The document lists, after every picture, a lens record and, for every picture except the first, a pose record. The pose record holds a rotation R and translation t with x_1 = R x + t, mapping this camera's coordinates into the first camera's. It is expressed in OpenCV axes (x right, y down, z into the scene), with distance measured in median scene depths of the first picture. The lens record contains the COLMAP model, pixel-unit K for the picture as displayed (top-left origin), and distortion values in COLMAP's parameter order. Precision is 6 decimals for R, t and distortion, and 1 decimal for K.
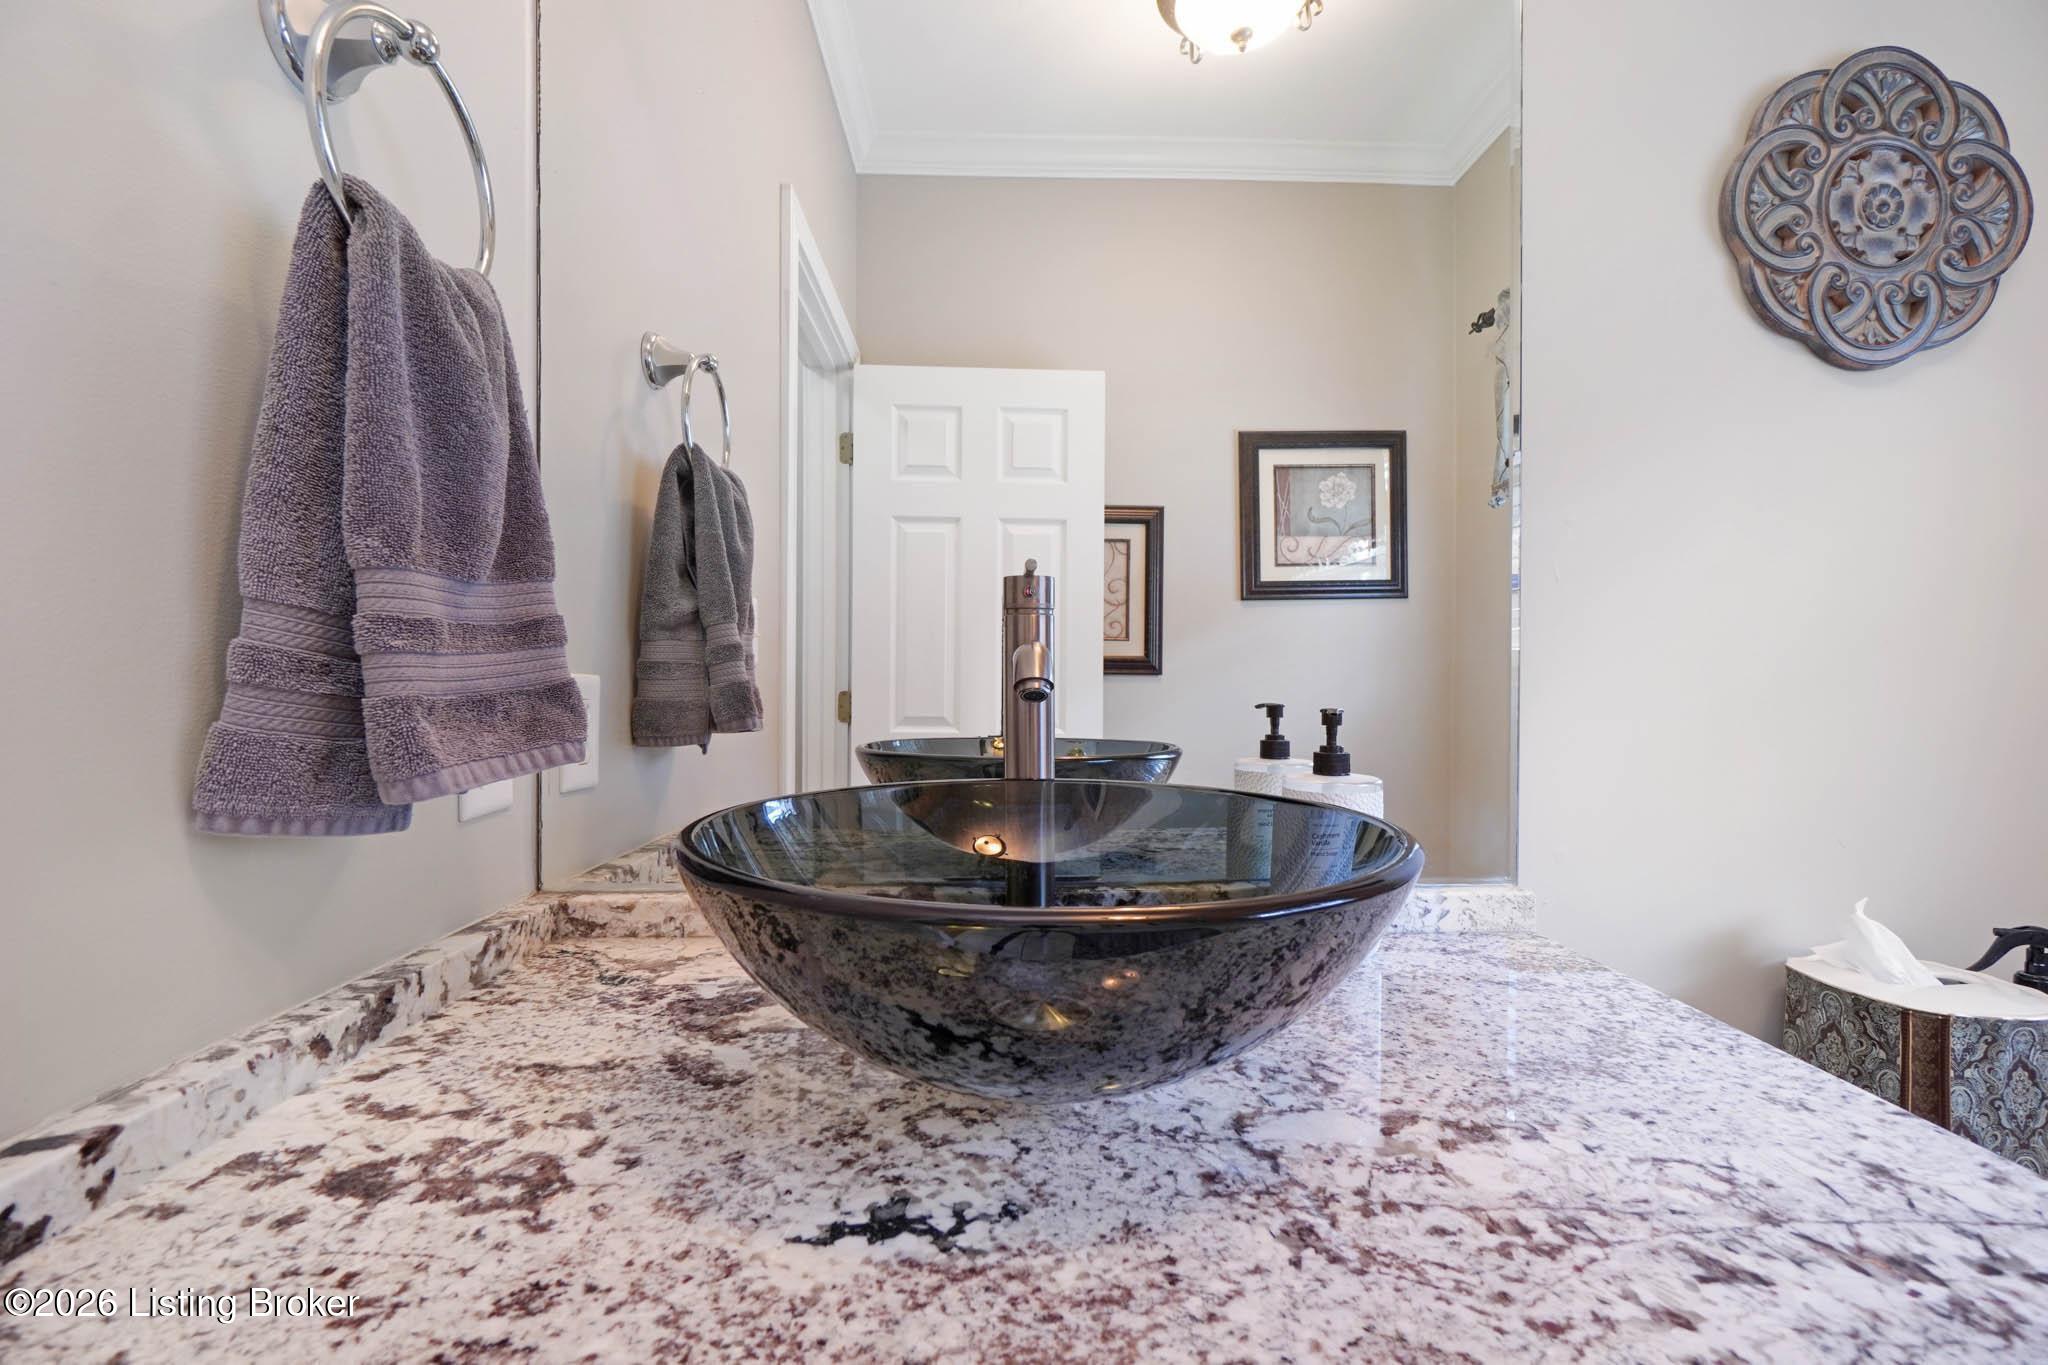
lens RADIAL K [[883.6, 0, 1022.4], [0, 883.6, 692.3], [0, 0, 1]] dist [-0.008996, 0.000417]
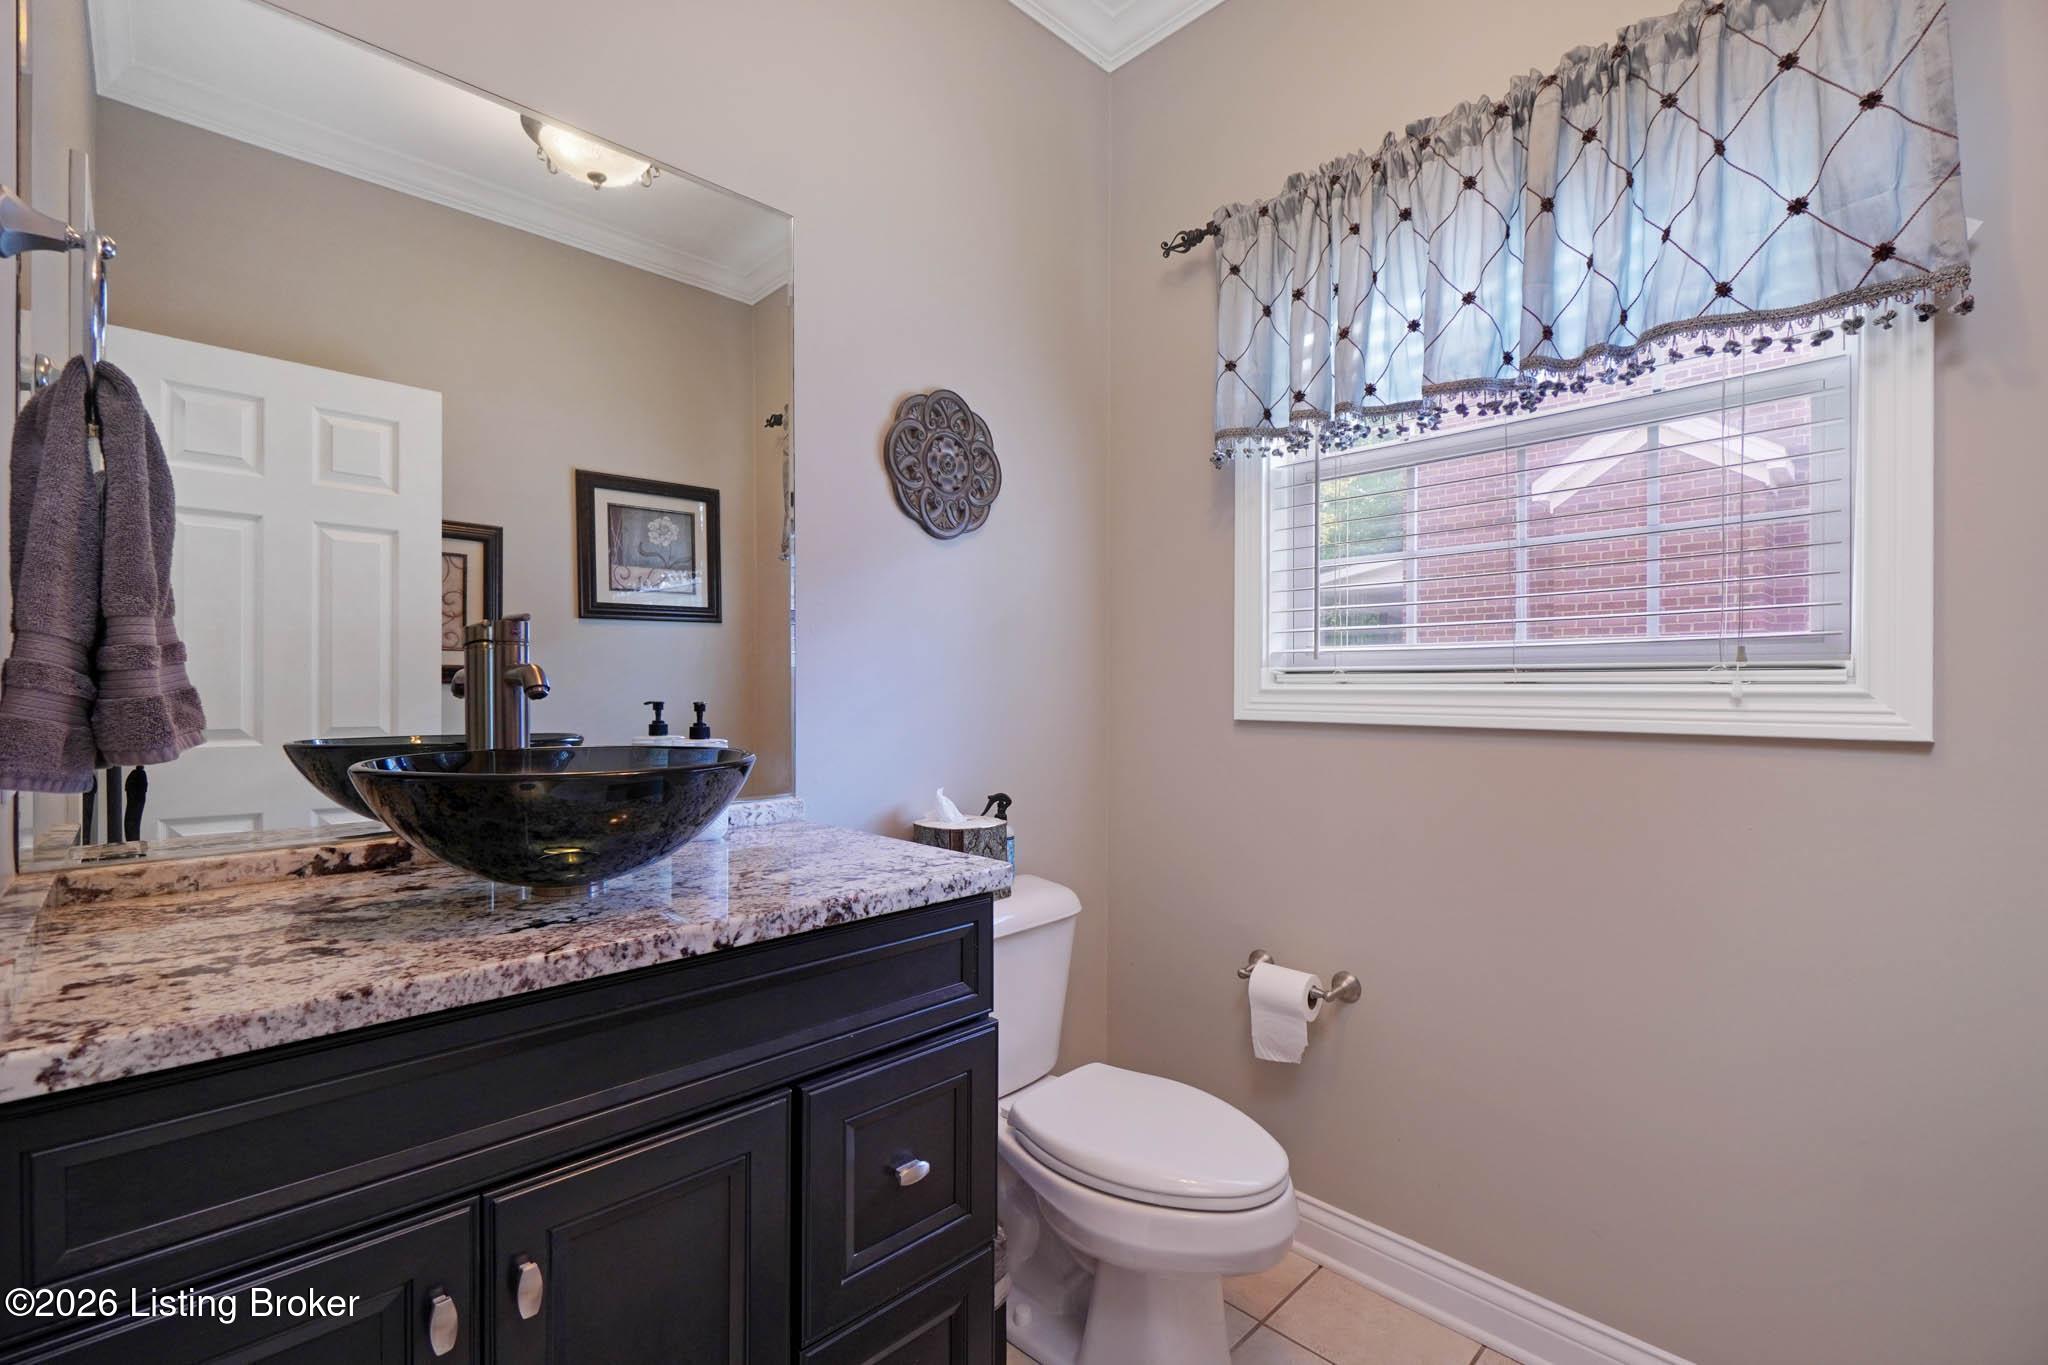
lens RADIAL K [[883.6, 0, 1022.4], [0, 883.6, 692.3], [0, 0, 1]] dist [-0.008996, 0.000417]
pose [[0.729593, -0.006207, 0.683854, -0.359136], [0.013391, 0.999897, -0.005211, 0.015008], [-0.683751, 0.012959, 0.729601, -0.686081]]
